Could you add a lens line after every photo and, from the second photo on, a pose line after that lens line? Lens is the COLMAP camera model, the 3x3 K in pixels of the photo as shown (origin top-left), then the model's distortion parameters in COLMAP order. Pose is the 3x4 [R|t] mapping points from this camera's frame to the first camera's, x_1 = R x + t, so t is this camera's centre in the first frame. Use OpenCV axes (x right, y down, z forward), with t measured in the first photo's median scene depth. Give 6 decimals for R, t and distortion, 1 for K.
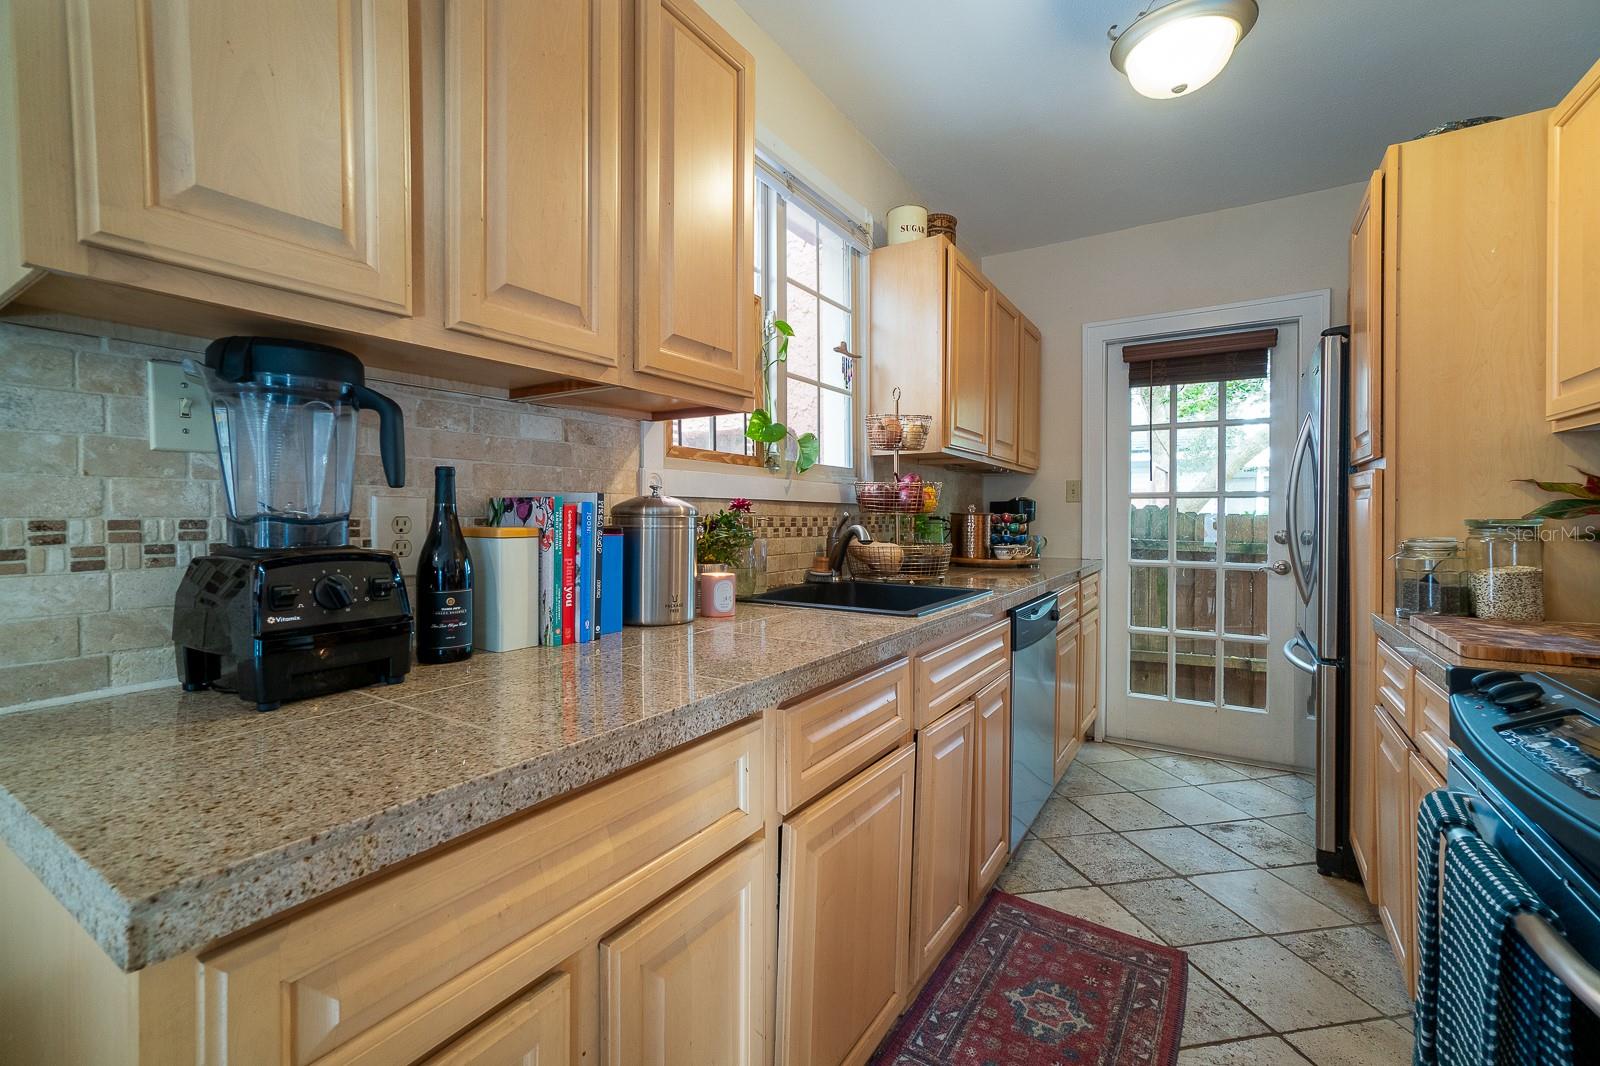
lens RADIAL K [[709.2, 0, 783.2], [0, 709.2, 474.7], [0, 0, 1]] dist [-0.001415, 0.006057]
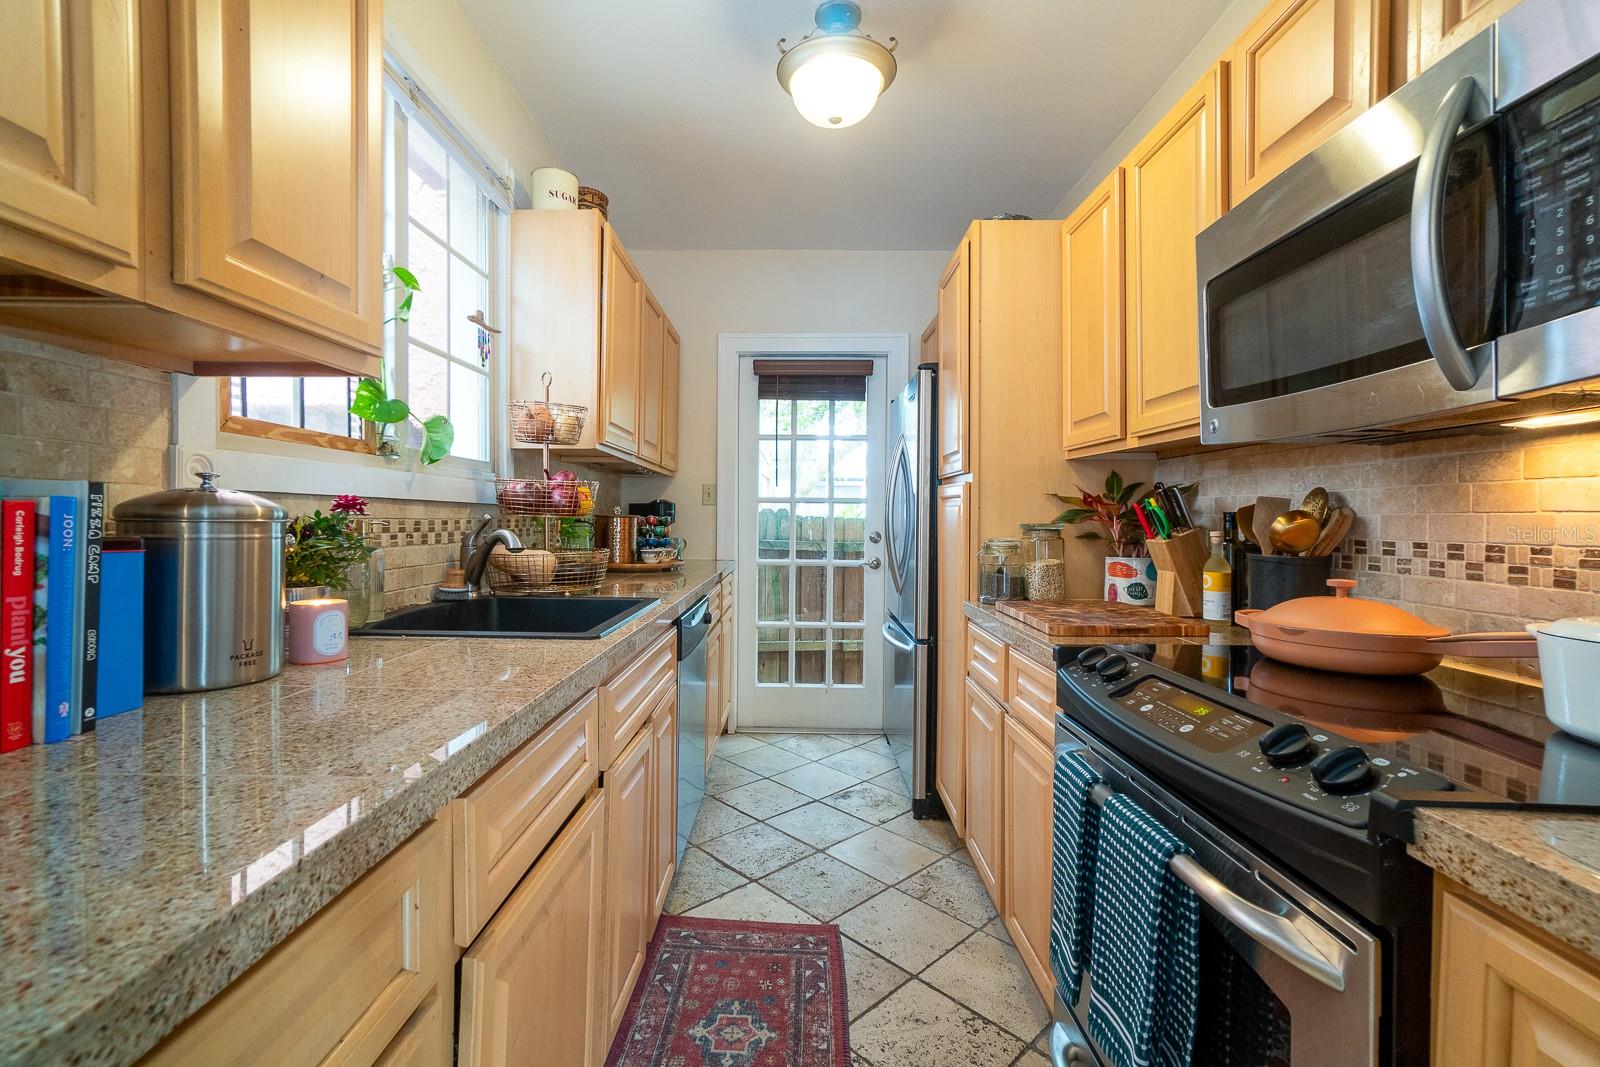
lens RADIAL K [[703.6, 0, 796.6], [0, 703.6, 503.9], [0, 0, 1]] dist [-0.014460, 0.012537]
pose [[0.847209, 0.015126, 0.531045, -0.044712], [-0.036383, 0.998900, 0.029593, 0.003495], [-0.530013, -0.044392, 0.846827, 0.118765]]
